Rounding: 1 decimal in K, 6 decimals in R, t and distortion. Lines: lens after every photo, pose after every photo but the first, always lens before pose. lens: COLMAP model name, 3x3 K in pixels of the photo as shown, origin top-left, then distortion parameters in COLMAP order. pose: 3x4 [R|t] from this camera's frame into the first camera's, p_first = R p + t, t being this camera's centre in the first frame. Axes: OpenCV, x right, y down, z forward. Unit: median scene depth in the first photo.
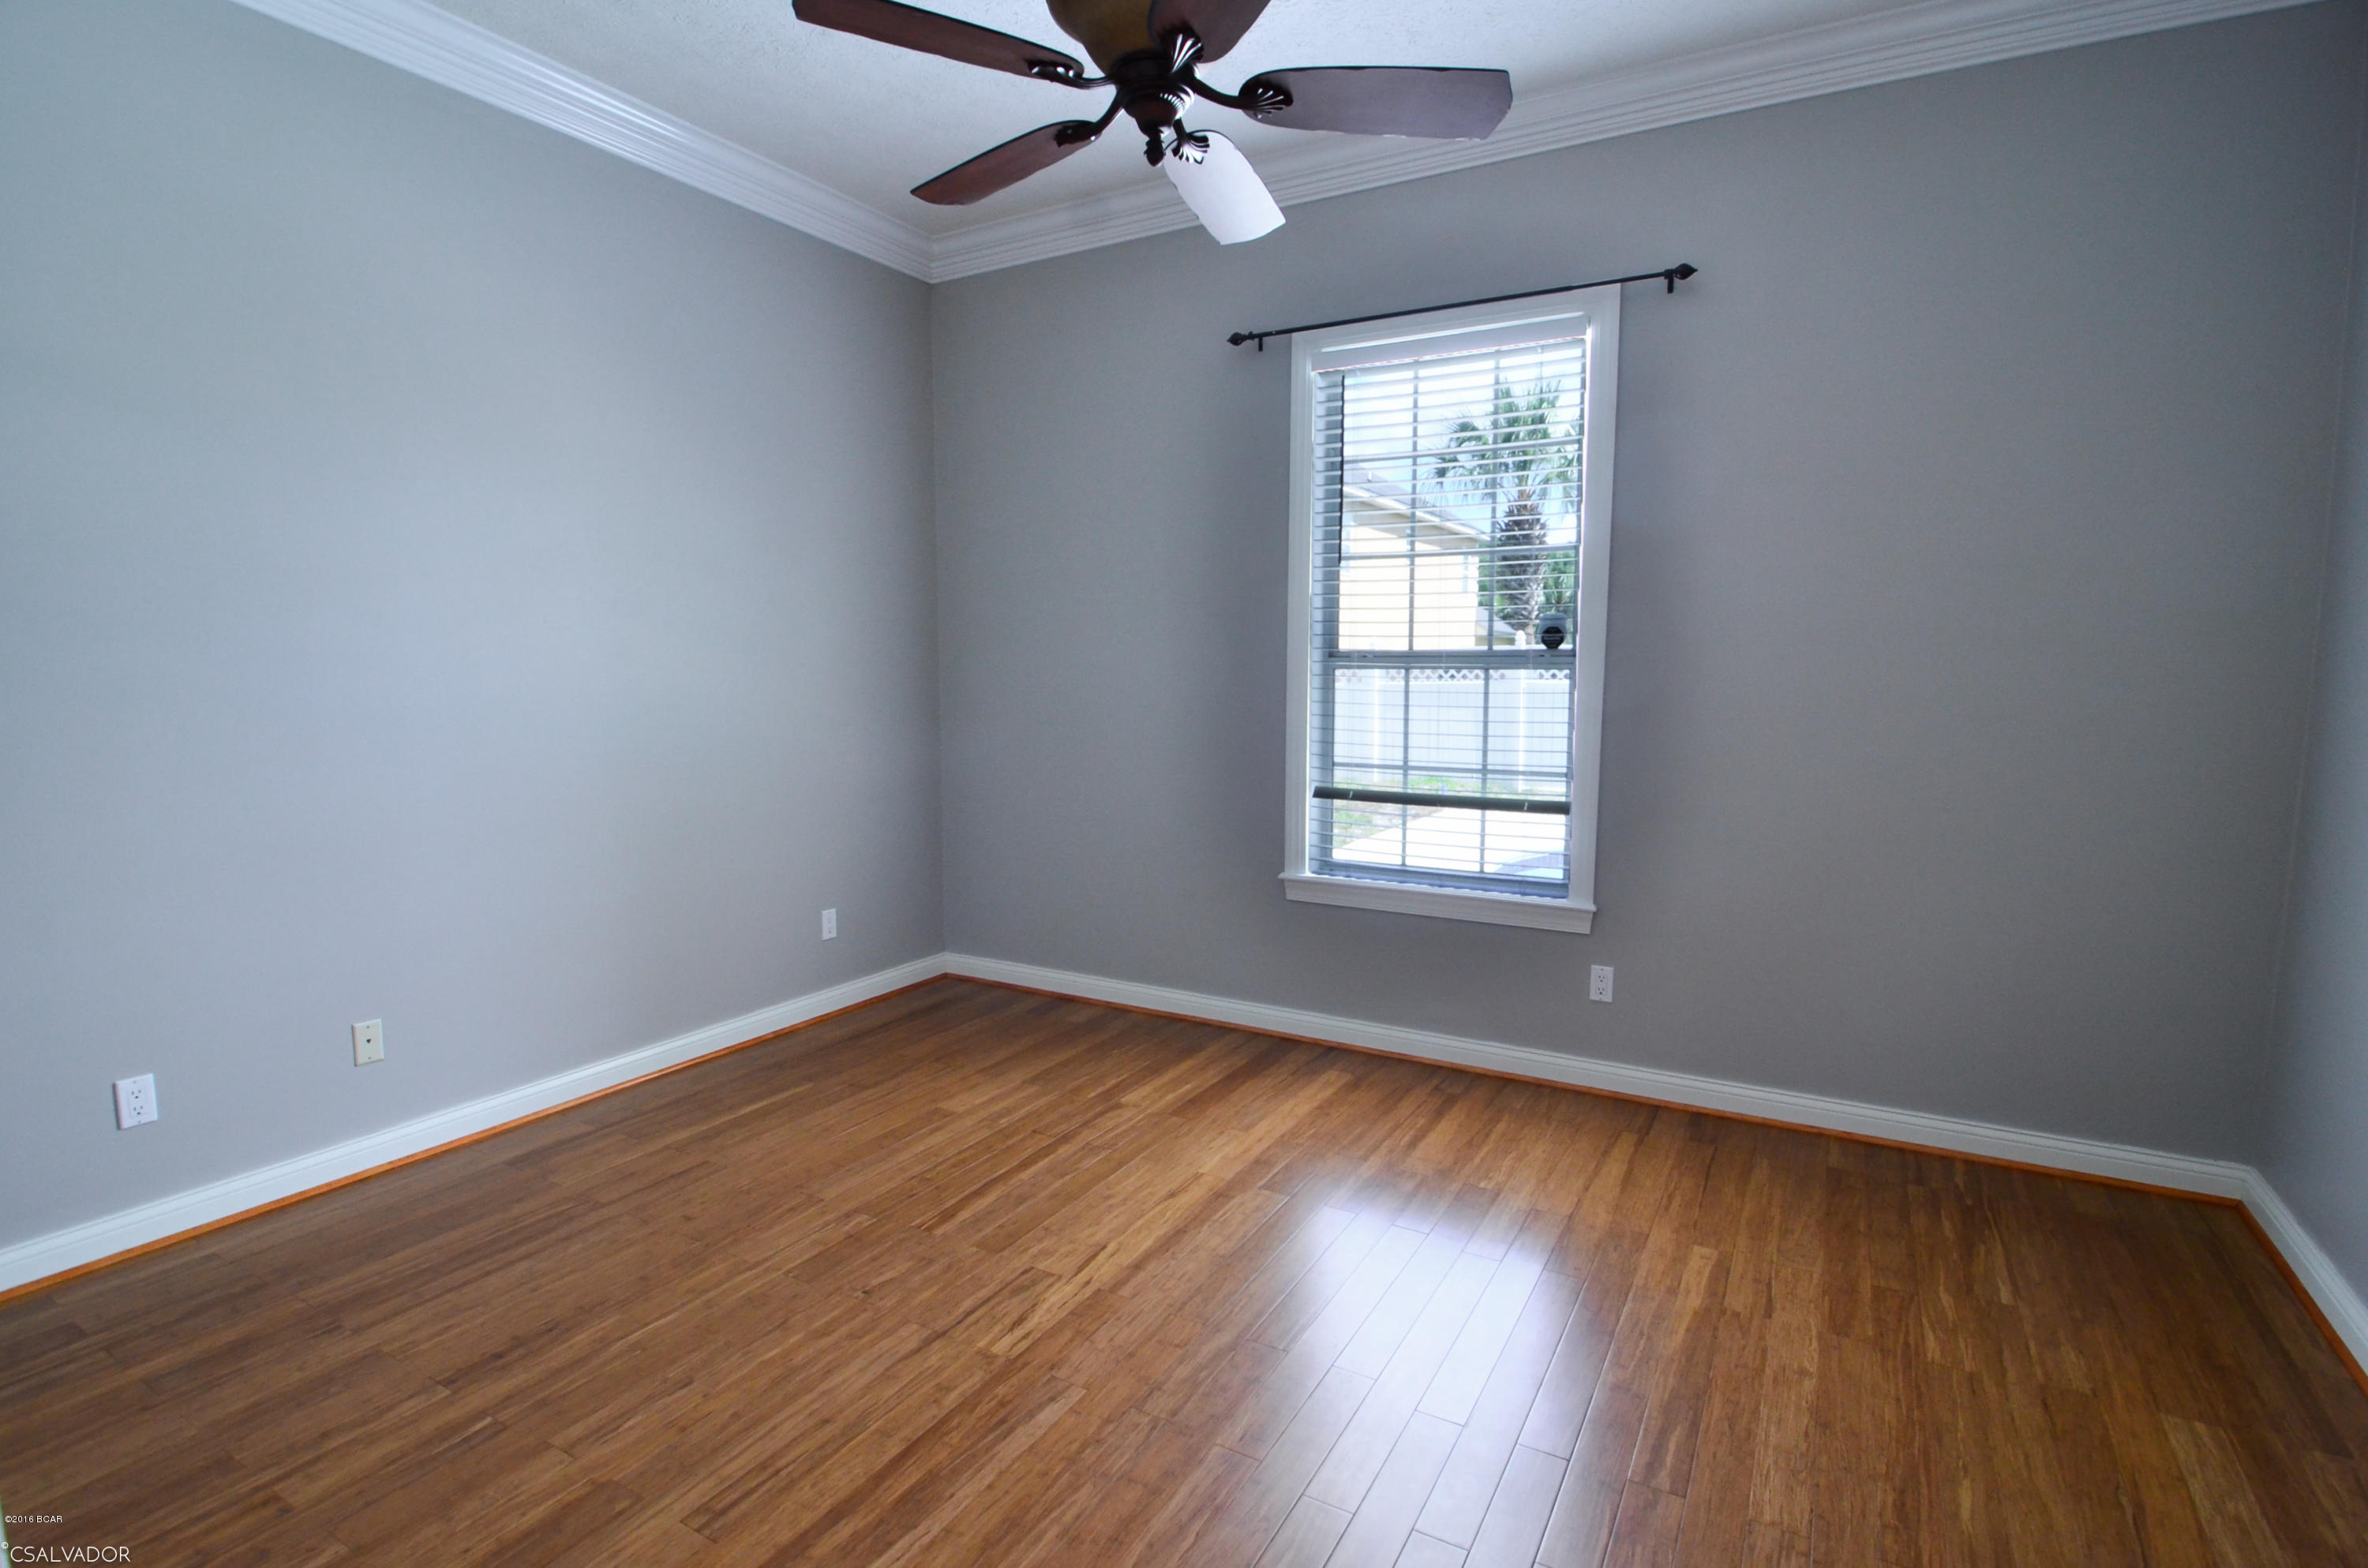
lens RADIAL K [[1181.3, 0, 1178.0], [0, 1181.3, 780.9], [0, 0, 1]] dist [-0.004905, -0.012105]
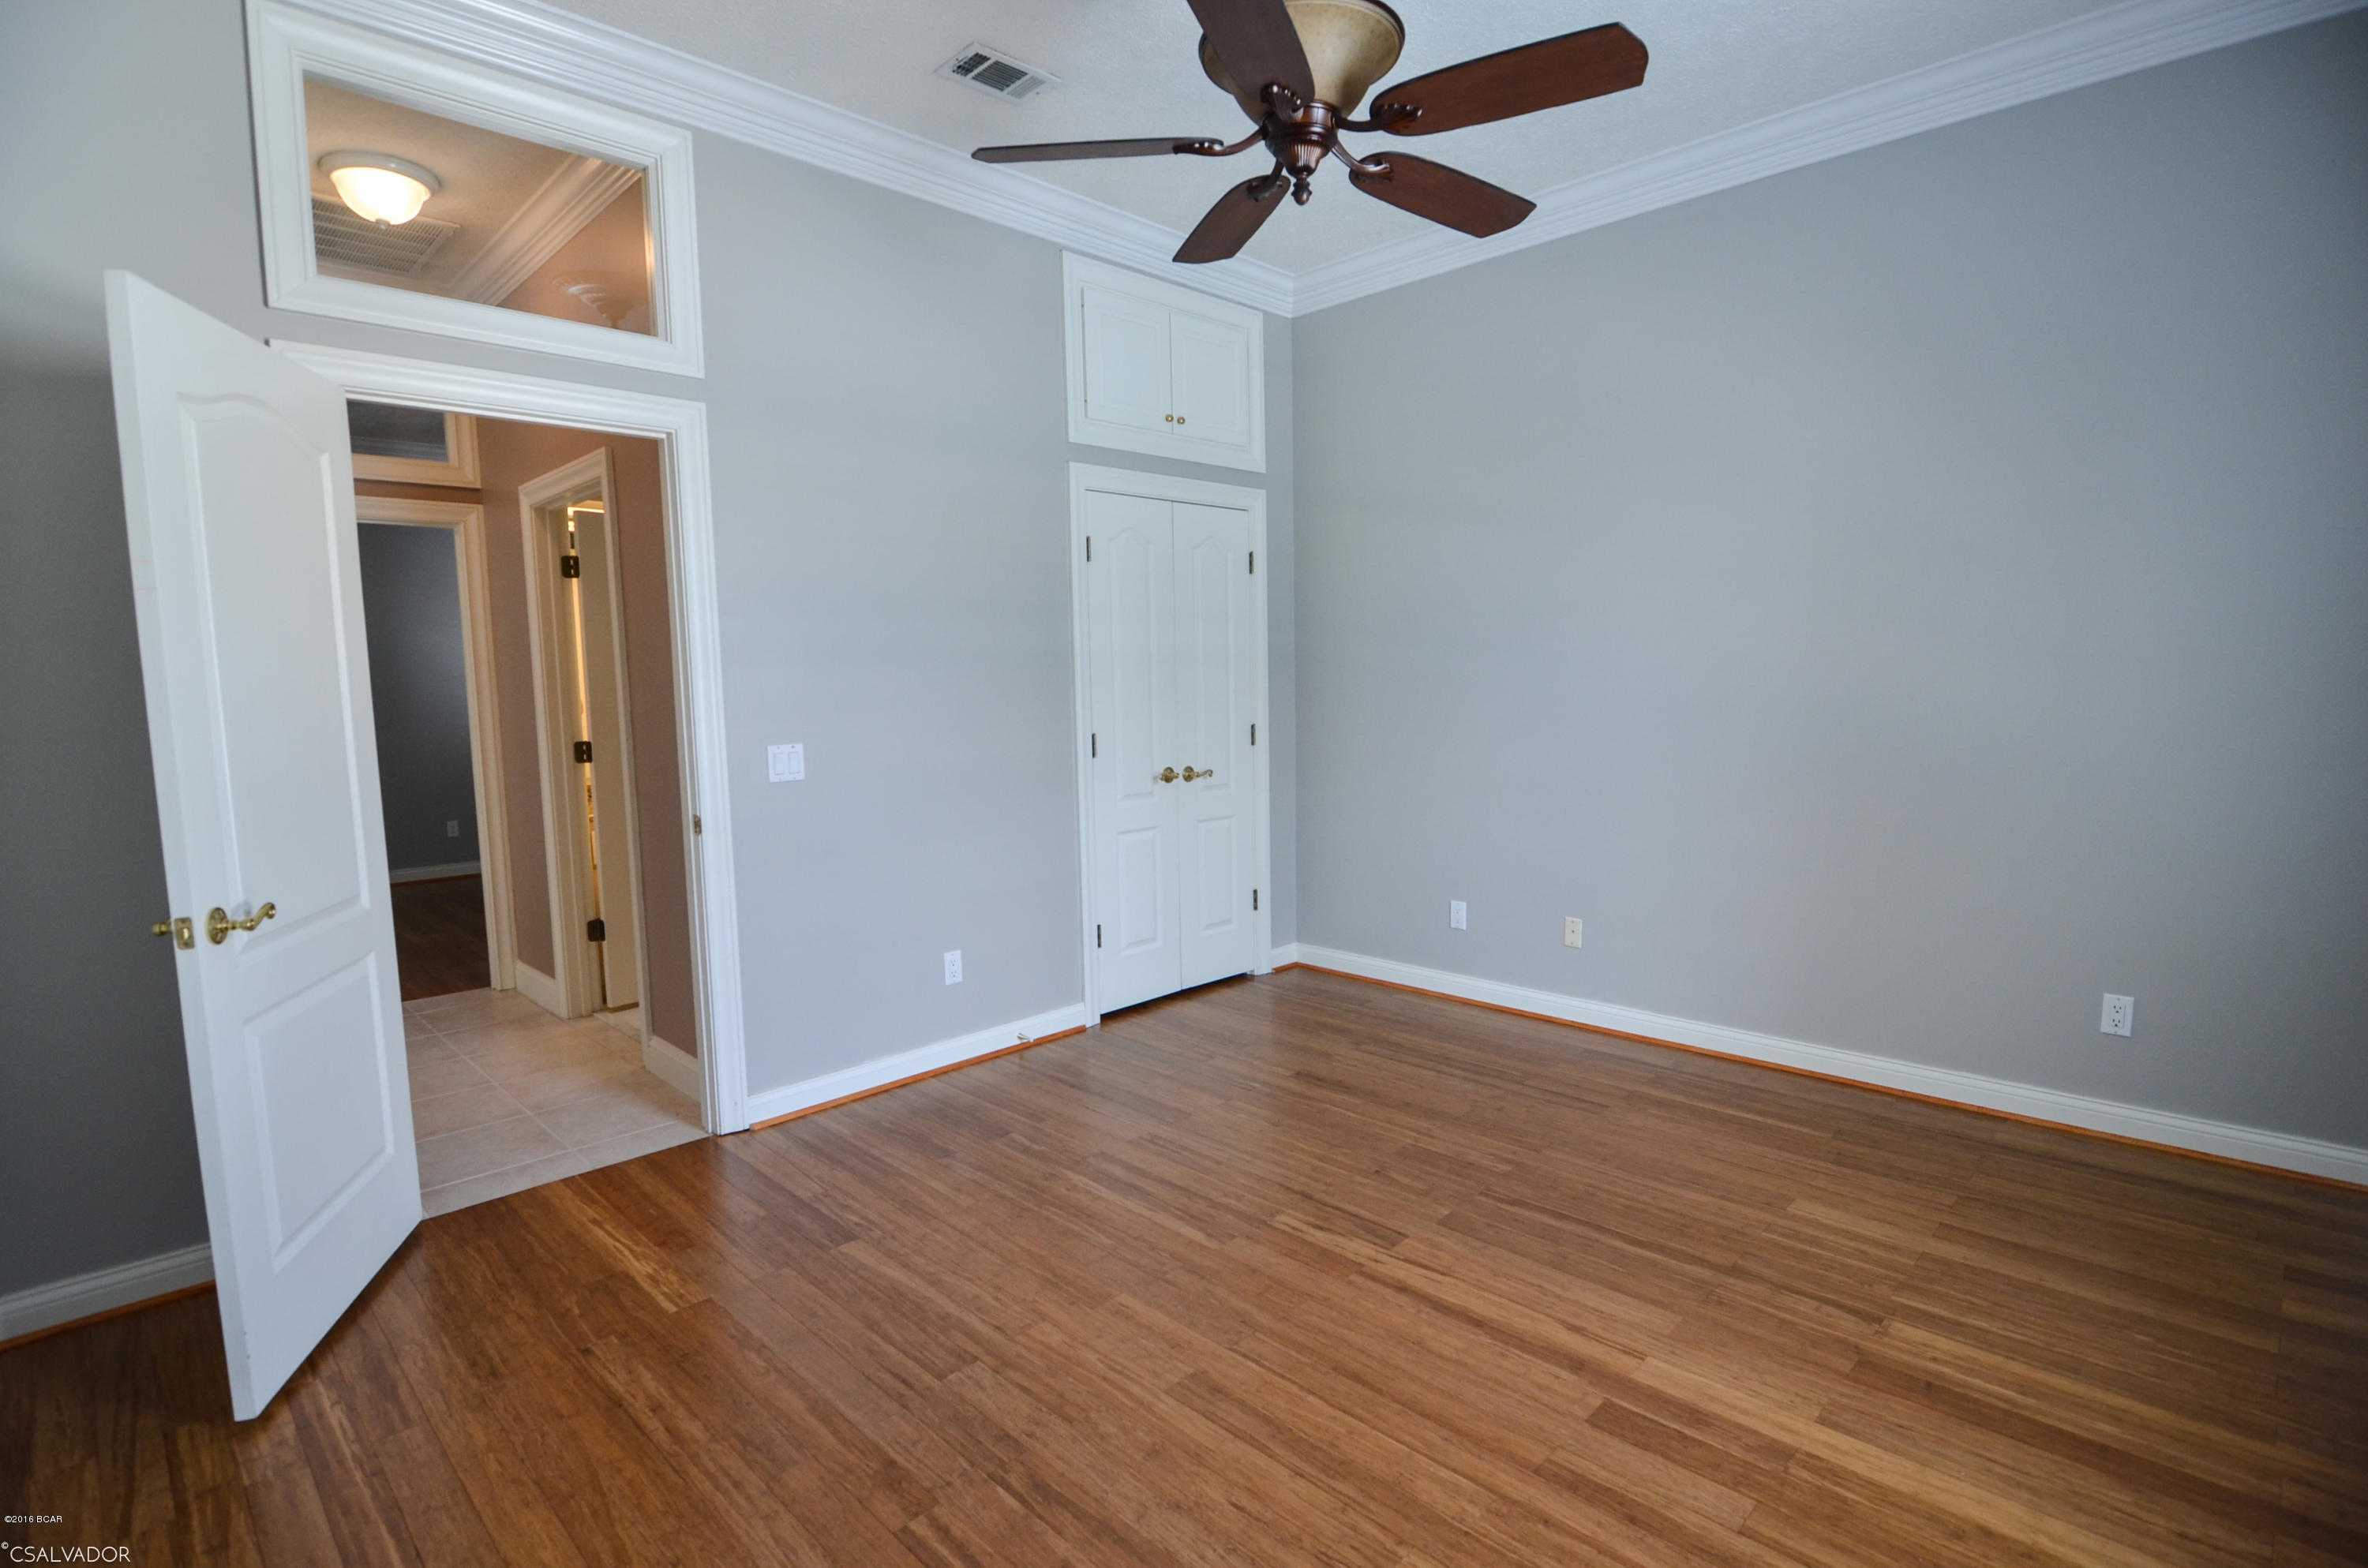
lens RADIAL K [[1181.3, 0, 1178.4], [0, 1181.3, 785.1], [0, 0, 1]] dist [-0.004905, -0.012105]
pose [[-0.294722, 0.089516, -0.951381, 0.734705], [-0.075332, 0.990328, 0.116517, -0.079238], [0.952609, 0.106009, -0.285128, 0.857014]]
